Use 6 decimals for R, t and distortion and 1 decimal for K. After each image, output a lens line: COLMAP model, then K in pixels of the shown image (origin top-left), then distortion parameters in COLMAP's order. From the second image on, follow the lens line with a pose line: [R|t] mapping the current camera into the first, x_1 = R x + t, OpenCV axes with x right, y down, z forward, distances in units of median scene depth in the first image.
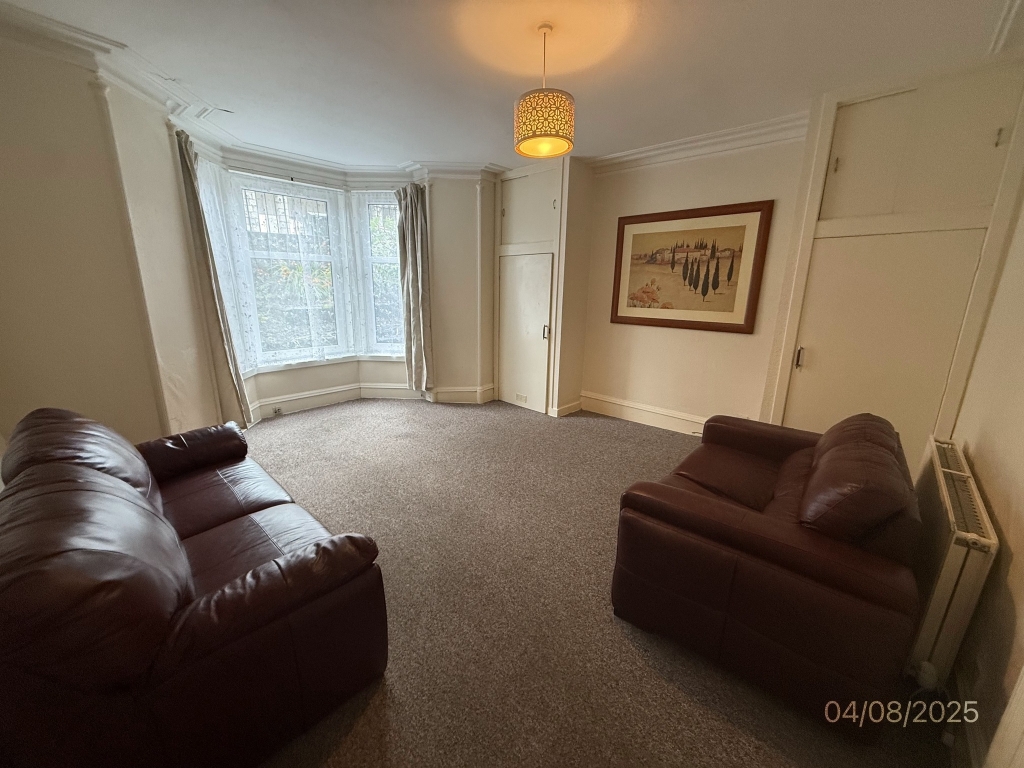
lens RADIAL K [[402.3, 0, 511.8], [0, 402.3, 386.4], [0, 0, 1]] dist [0.000236, 0.000279]
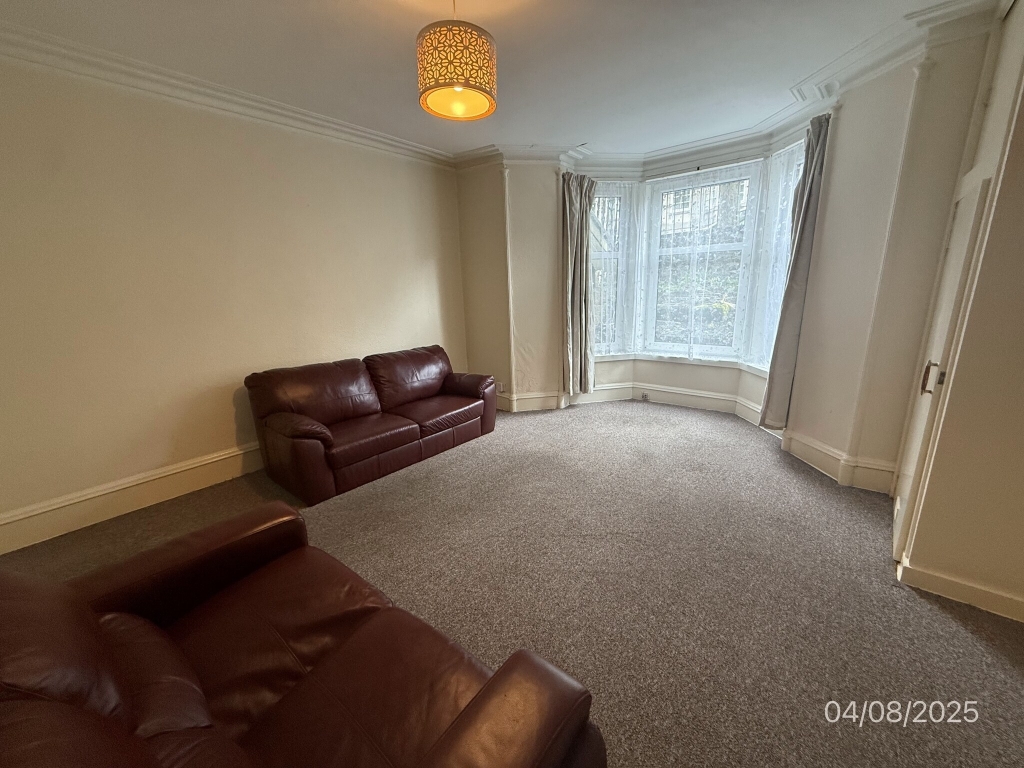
lens RADIAL K [[402.3, 0, 512.6], [0, 402.3, 385.5], [0, 0, 1]] dist [0.000236, 0.000279]
pose [[0.062171, 0.225731, -0.972204, 0.448532], [-0.211070, 0.955031, 0.208246, -0.118702], [0.975492, 0.192256, 0.107020, 0.528835]]
